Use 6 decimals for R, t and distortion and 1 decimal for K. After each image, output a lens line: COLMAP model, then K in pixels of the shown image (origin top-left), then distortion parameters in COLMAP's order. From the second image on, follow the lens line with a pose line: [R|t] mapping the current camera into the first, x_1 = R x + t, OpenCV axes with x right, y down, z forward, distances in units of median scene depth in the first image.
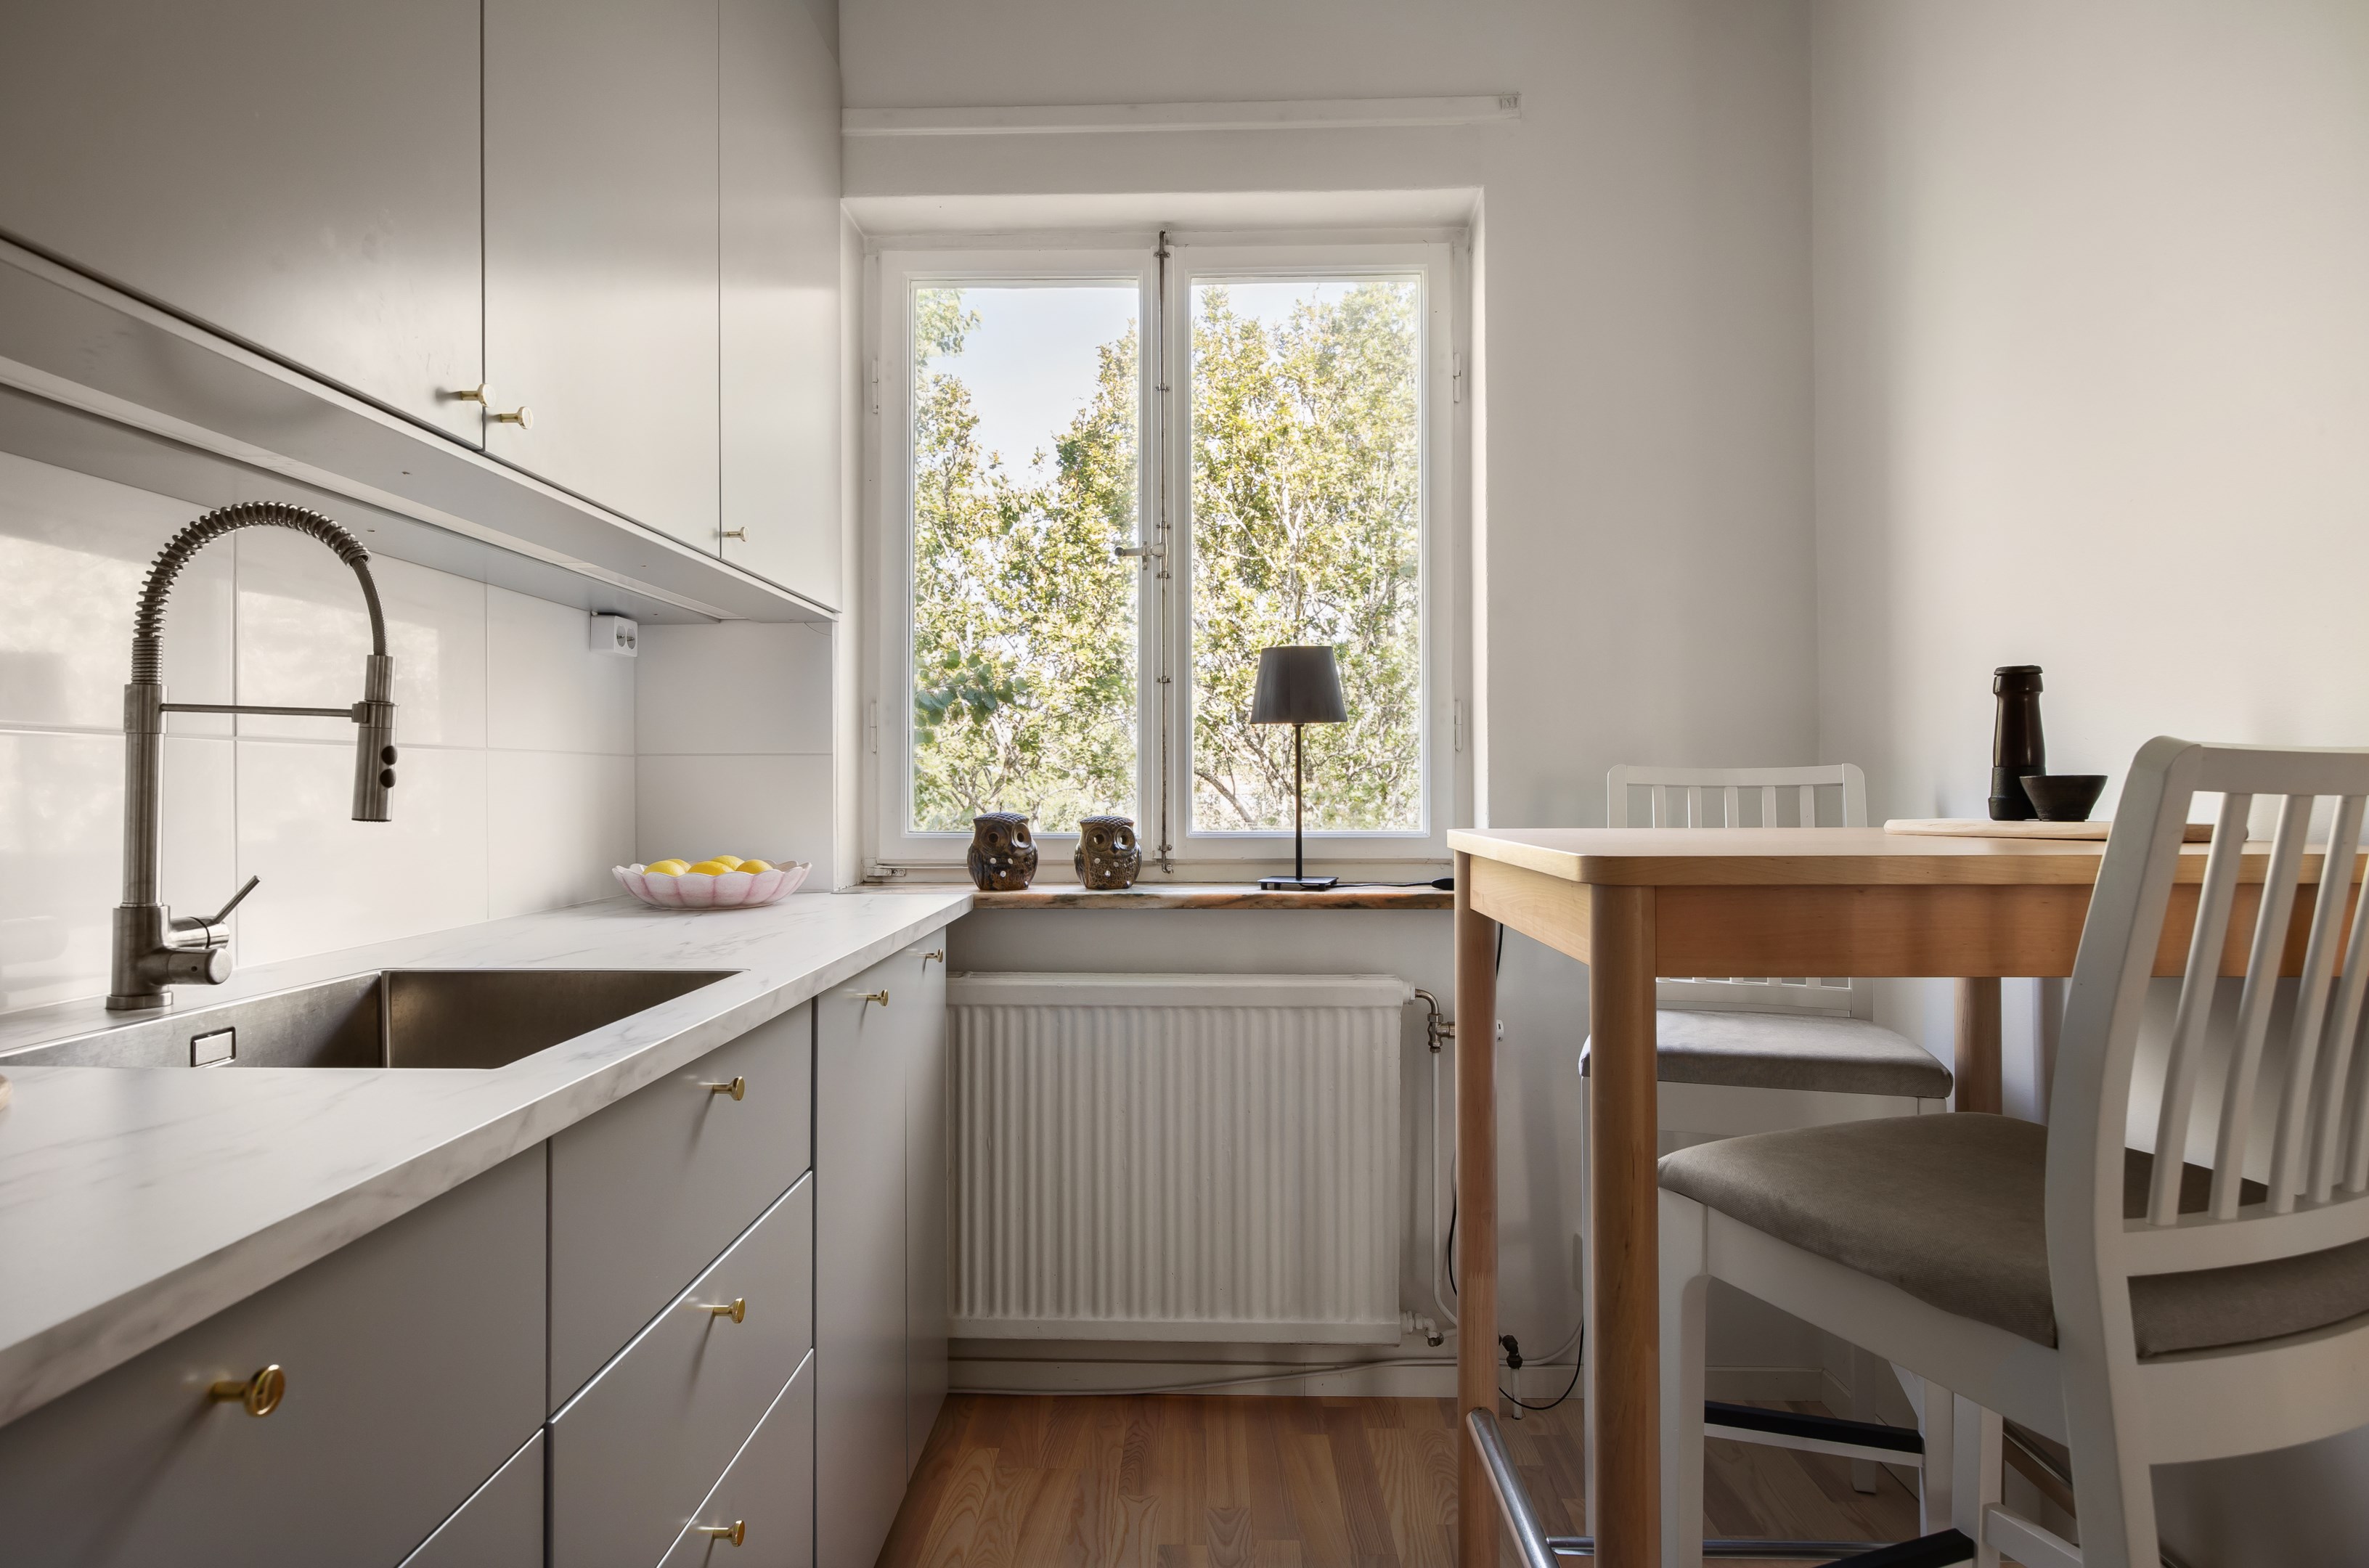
lens RADIAL K [[1340.2, 0, 1181.9], [0, 1340.2, 767.3], [0, 0, 1]] dist [-0.003649, 0.001932]
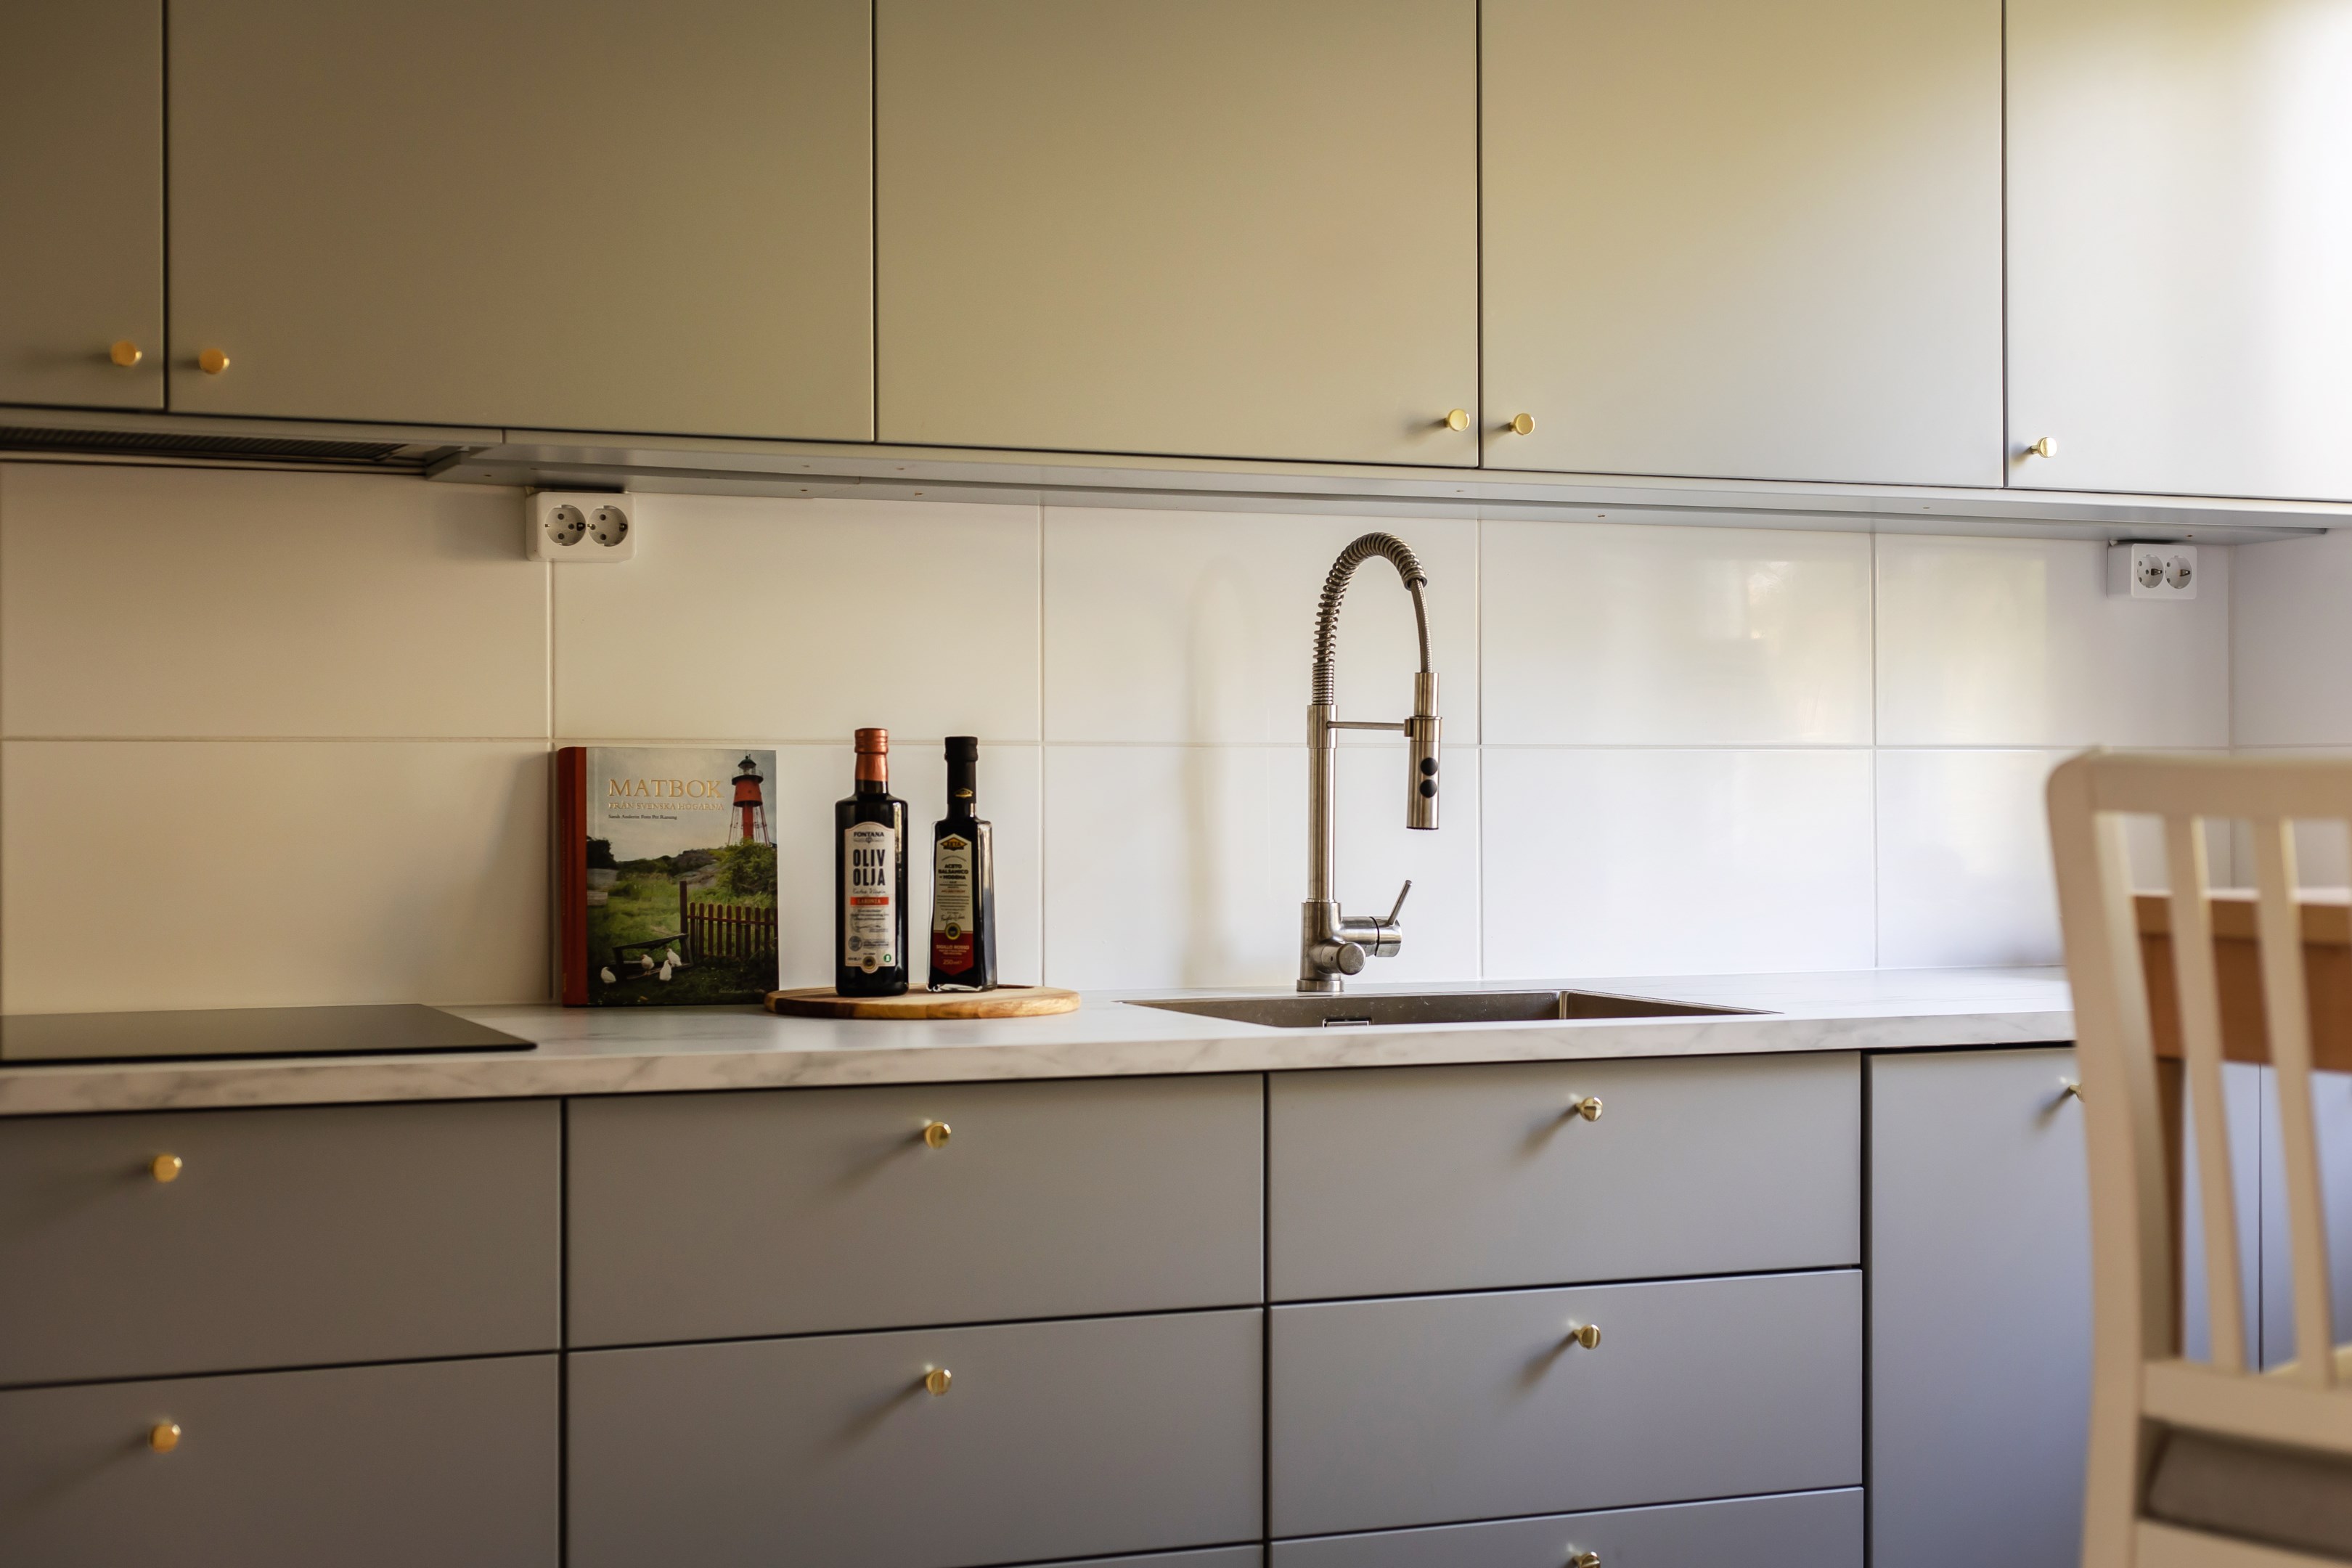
lens RADIAL K [[3496.2, 0, 1185.1], [0, 3496.2, 790.1], [0, 0, 1]] dist [0.019561, 0.000000]
pose [[0.406648, 0.003692, -0.913577, 1.842090], [0.009495, 0.999921, 0.008267, -0.015336], [0.913536, -0.012036, 0.406581, -0.293066]]
